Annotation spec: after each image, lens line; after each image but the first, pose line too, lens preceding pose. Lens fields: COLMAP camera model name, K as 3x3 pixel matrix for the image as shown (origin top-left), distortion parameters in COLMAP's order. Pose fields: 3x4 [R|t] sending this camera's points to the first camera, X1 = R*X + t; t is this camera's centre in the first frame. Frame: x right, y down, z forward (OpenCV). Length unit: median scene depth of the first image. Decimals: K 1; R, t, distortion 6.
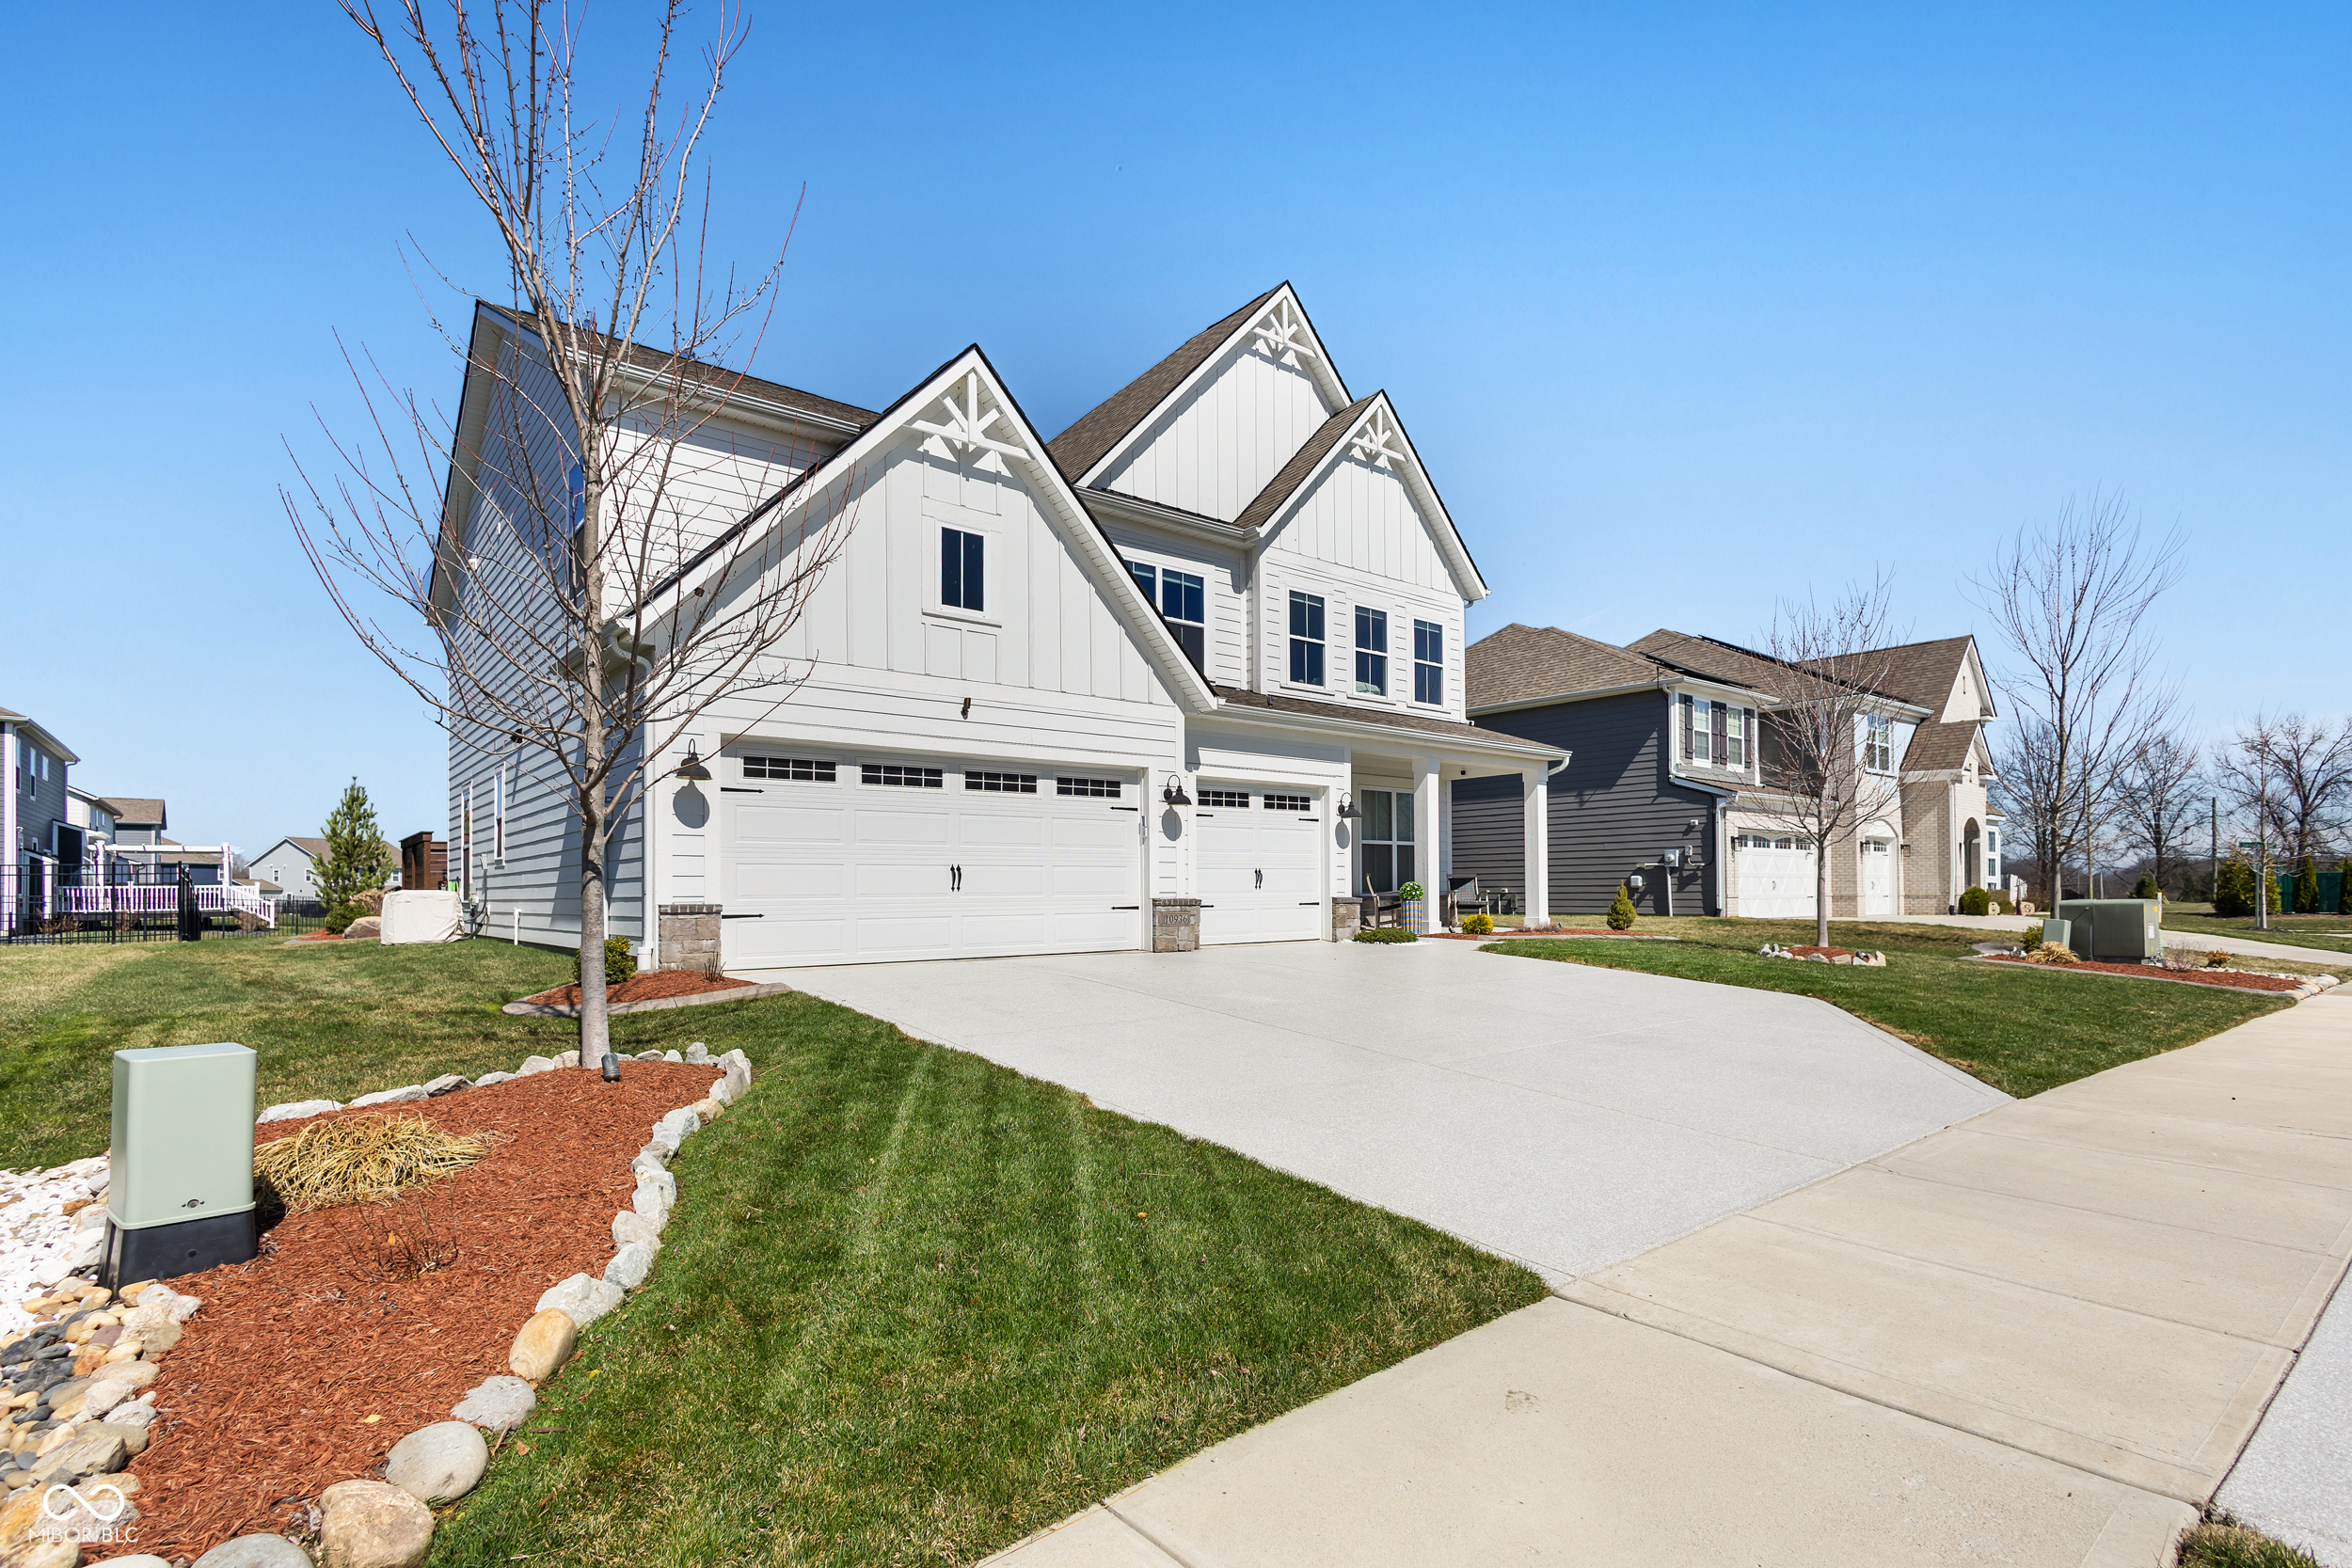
lens RADIAL K [[1126.3, 0, 1164.6], [0, 1126.3, 884.7], [0, 0, 1]] dist [0.002095, 0.000146]
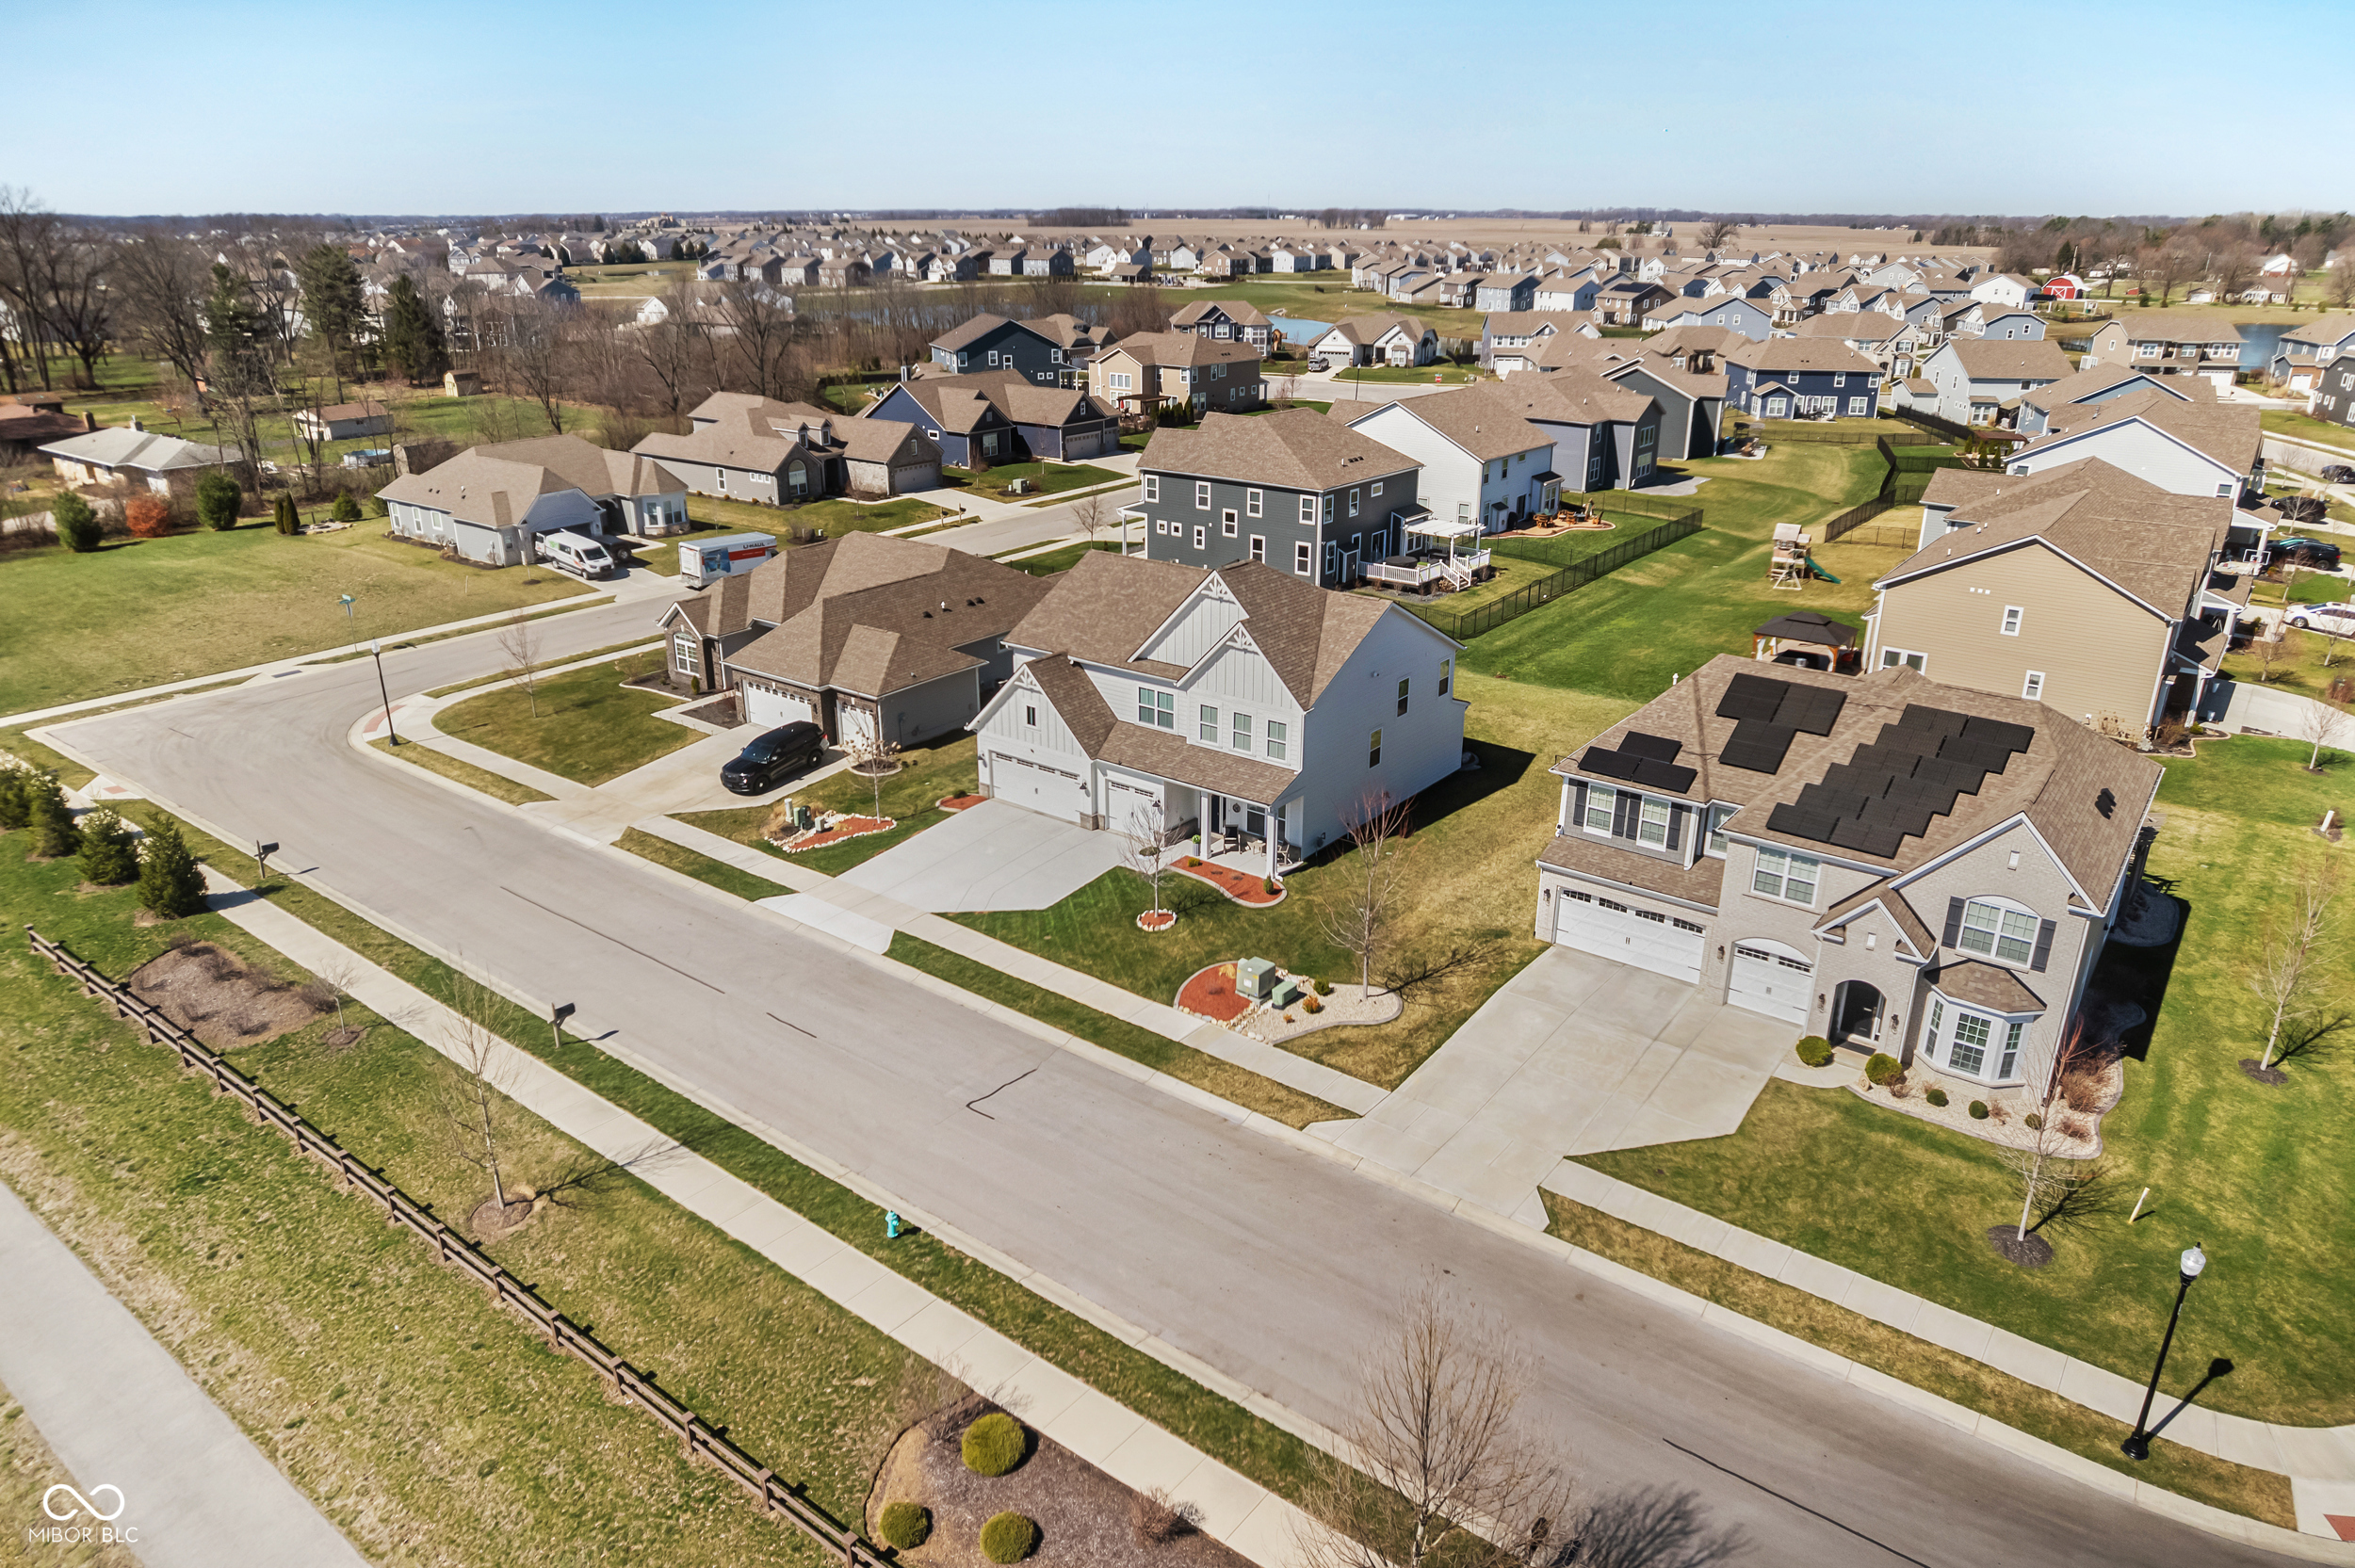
lens RADIAL K [[1523.1, 0, 1161.3], [0, 1523.1, 794.5], [0, 0, 1]] dist [-0.079061, 0.067585]
pose [[0.228072, 0.357423, -0.905667, 3.232445], [0.008289, 0.929436, 0.368891, -1.335327], [0.973609, -0.091641, 0.209015, 0.234252]]
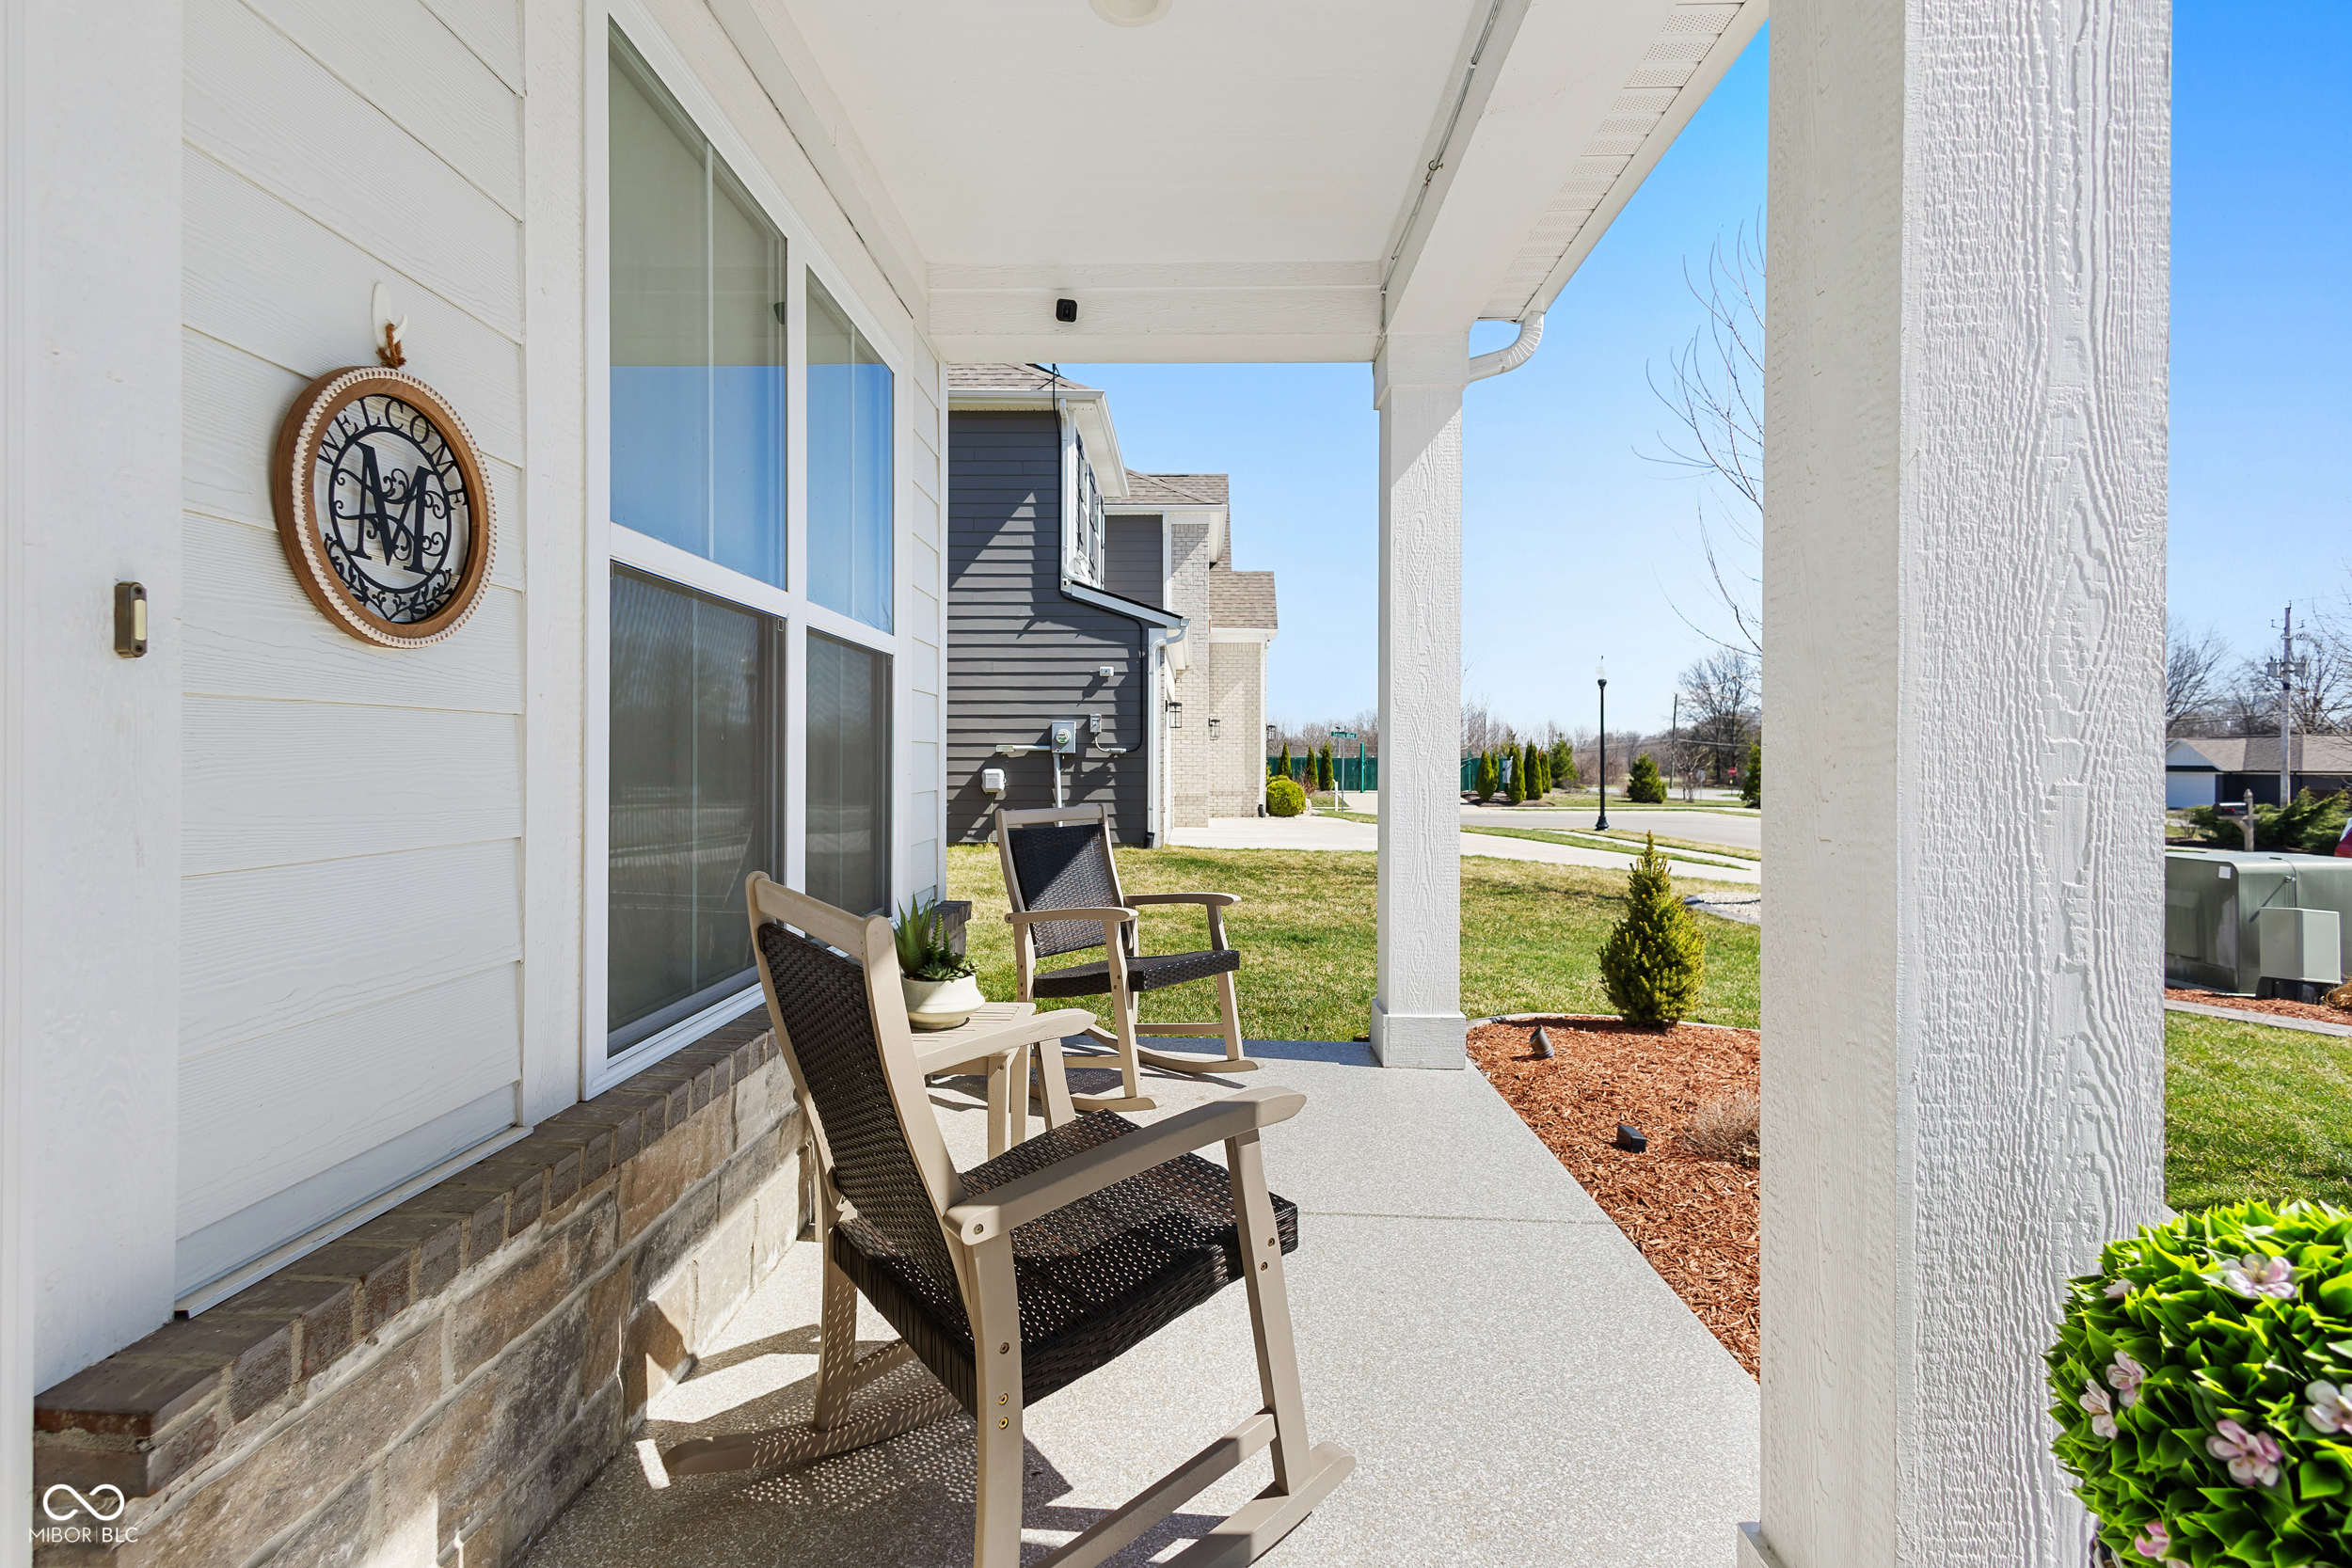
lens RADIAL K [[1091.9, 0, 1168.9], [0, 1091.9, 765.2], [0, 0, 1]] dist [0.001102, 0.000012]
pose [[0.647266, 0.003270, 0.762257, 0.150675], [-0.011626, 0.999917, 0.005582, -0.022335], [-0.762176, -0.012475, 0.647250, 1.021320]]
